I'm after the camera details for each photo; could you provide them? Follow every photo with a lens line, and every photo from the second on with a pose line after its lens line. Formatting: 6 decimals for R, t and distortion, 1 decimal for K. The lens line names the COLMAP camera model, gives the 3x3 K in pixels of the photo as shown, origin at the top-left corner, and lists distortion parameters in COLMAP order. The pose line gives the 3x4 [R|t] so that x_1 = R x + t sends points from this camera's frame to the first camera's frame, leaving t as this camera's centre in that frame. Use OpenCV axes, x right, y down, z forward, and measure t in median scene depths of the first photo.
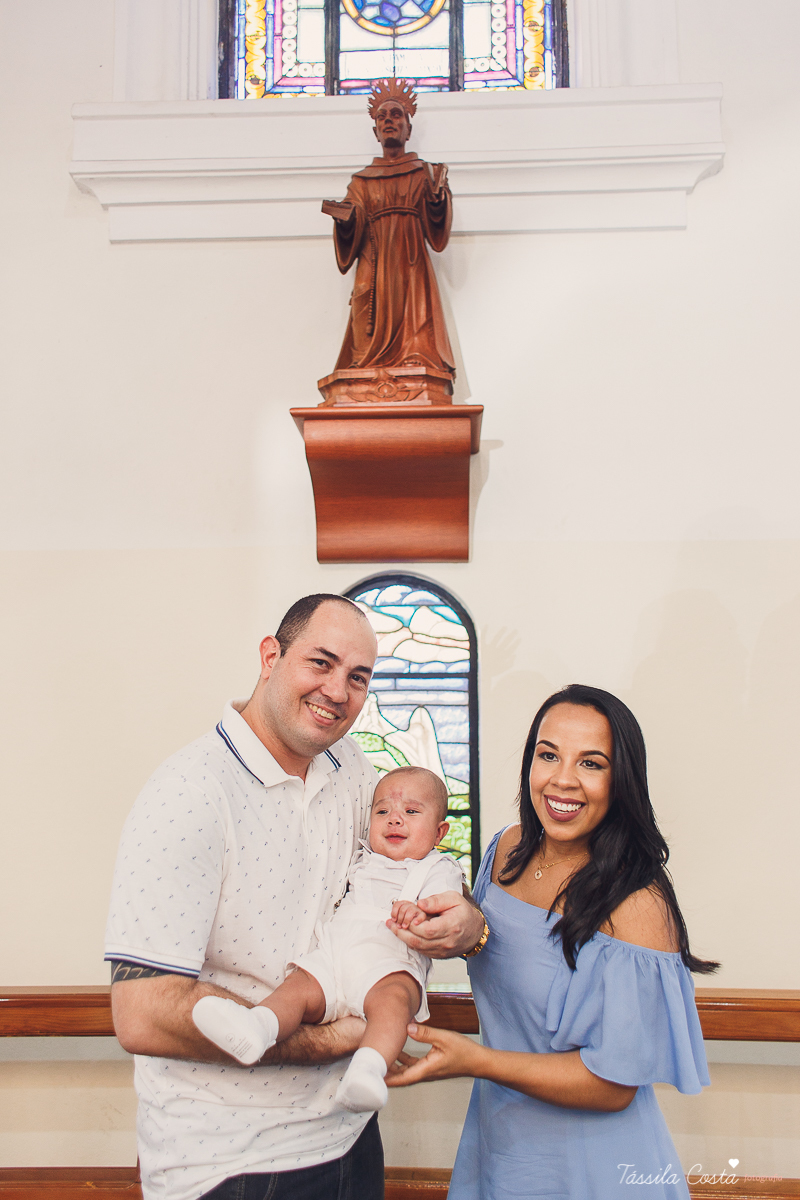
lens RADIAL K [[1020.9, 0, 400.0], [0, 1020.9, 600.0], [0, 0, 1]] dist [0.044029, -0.010806]
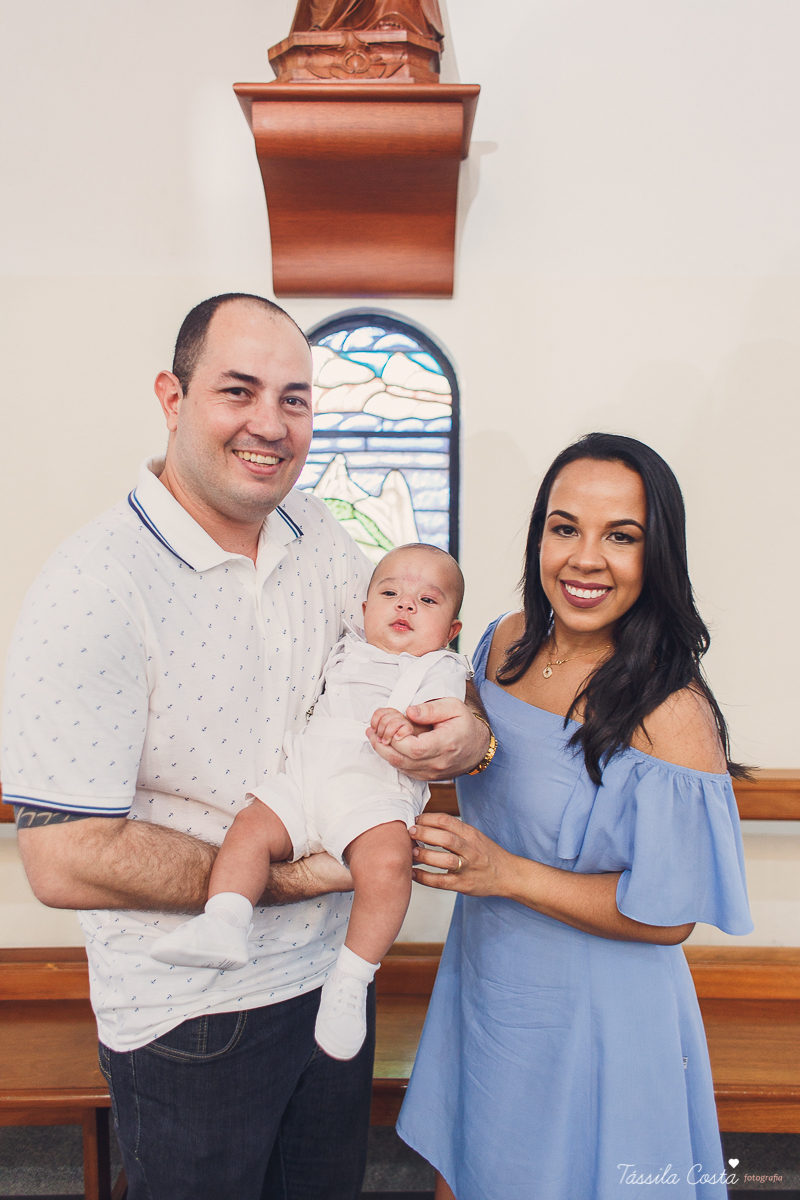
lens RADIAL K [[1001.4, 0, 402.3], [0, 1001.4, 605.8], [0, 0, 1]] dist [0.052979, -0.014482]
pose [[0.999062, -0.000719, 0.043292, -0.011670], [-0.009451, 0.972133, 0.234239, 0.016448], [-0.042254, -0.234428, 0.971215, 0.137519]]
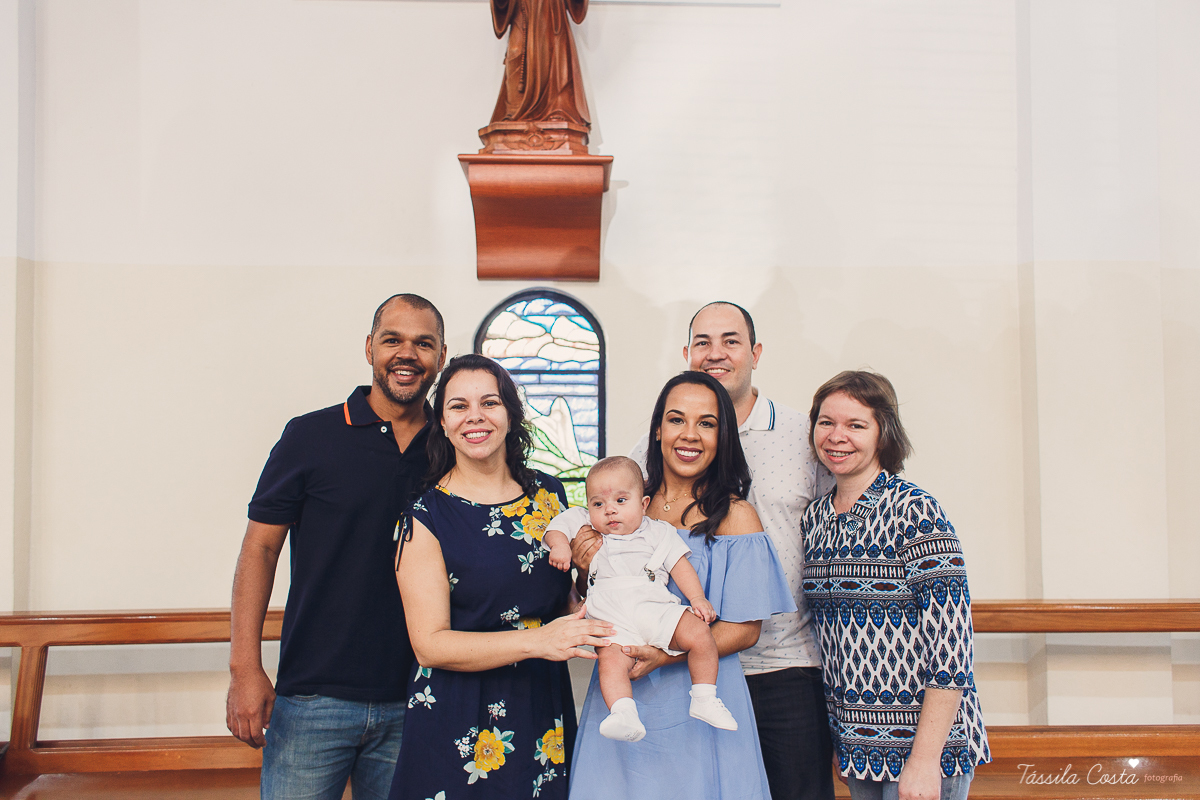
lens RADIAL K [[957.4, 0, 601.4], [0, 957.4, 402.4], [0, 0, 1]] dist [0.043302, -0.010205]
pose [[0.996798, 0.004297, 0.079850, -0.023999], [-0.012542, 0.994598, 0.103043, -0.011008], [-0.078976, -0.103715, 0.991467, -0.178133]]
